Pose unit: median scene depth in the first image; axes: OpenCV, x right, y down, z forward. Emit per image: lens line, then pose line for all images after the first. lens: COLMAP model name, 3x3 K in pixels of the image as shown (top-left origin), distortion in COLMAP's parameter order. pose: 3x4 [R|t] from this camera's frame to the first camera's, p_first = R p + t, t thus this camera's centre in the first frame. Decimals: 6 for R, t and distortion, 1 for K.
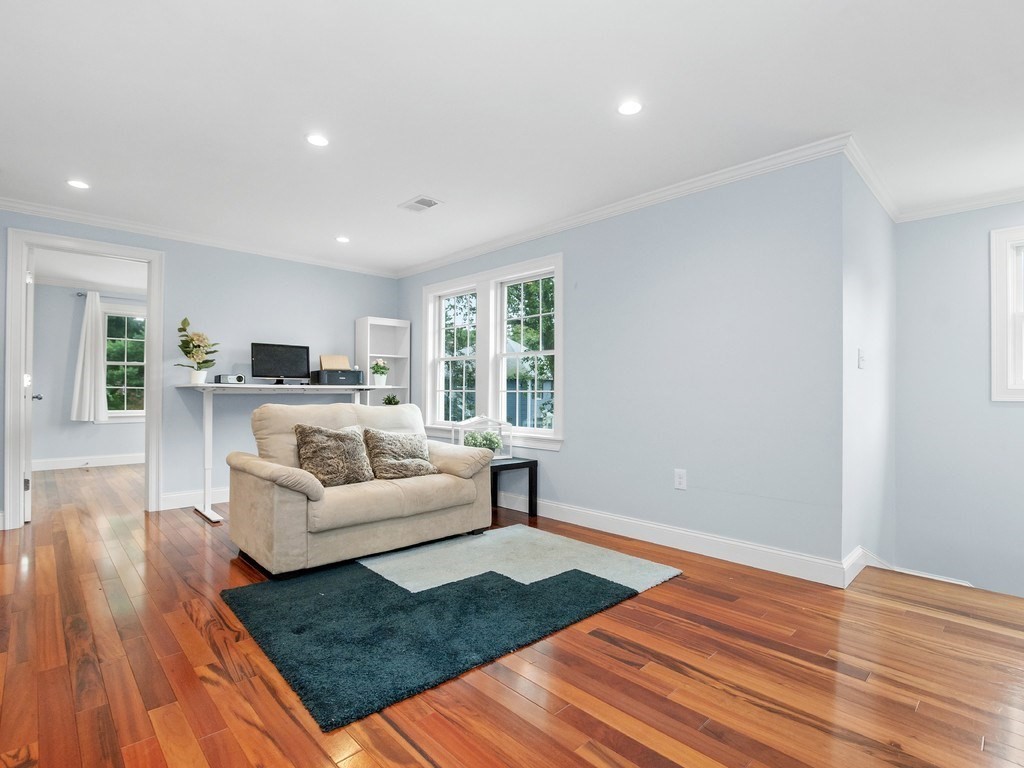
lens RADIAL K [[497.9, 0, 520.2], [0, 497.9, 388.2], [0, 0, 1]] dist [0.001503, 0.000642]
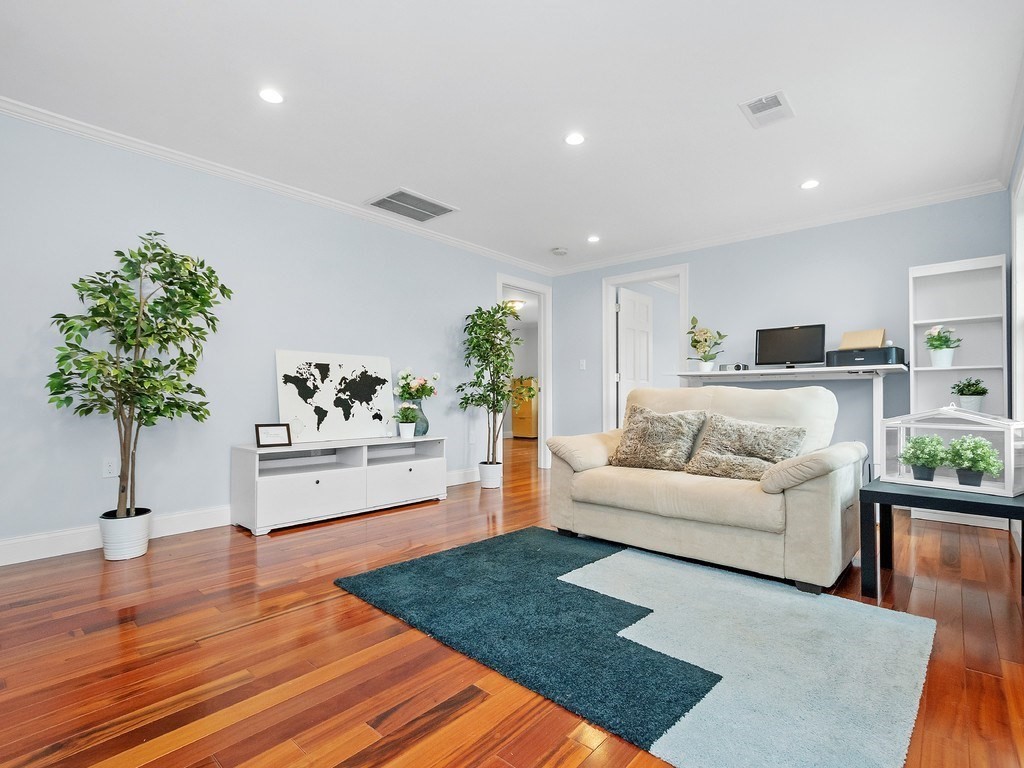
lens RADIAL K [[497.9, 0, 520.3], [0, 497.9, 389.1], [0, 0, 1]] dist [0.001503, 0.000642]
pose [[0.085849, -0.024440, -0.996008, 0.425157], [0.011695, 0.999655, -0.023522, 0.045598], [0.996240, -0.009629, 0.086105, 0.503928]]
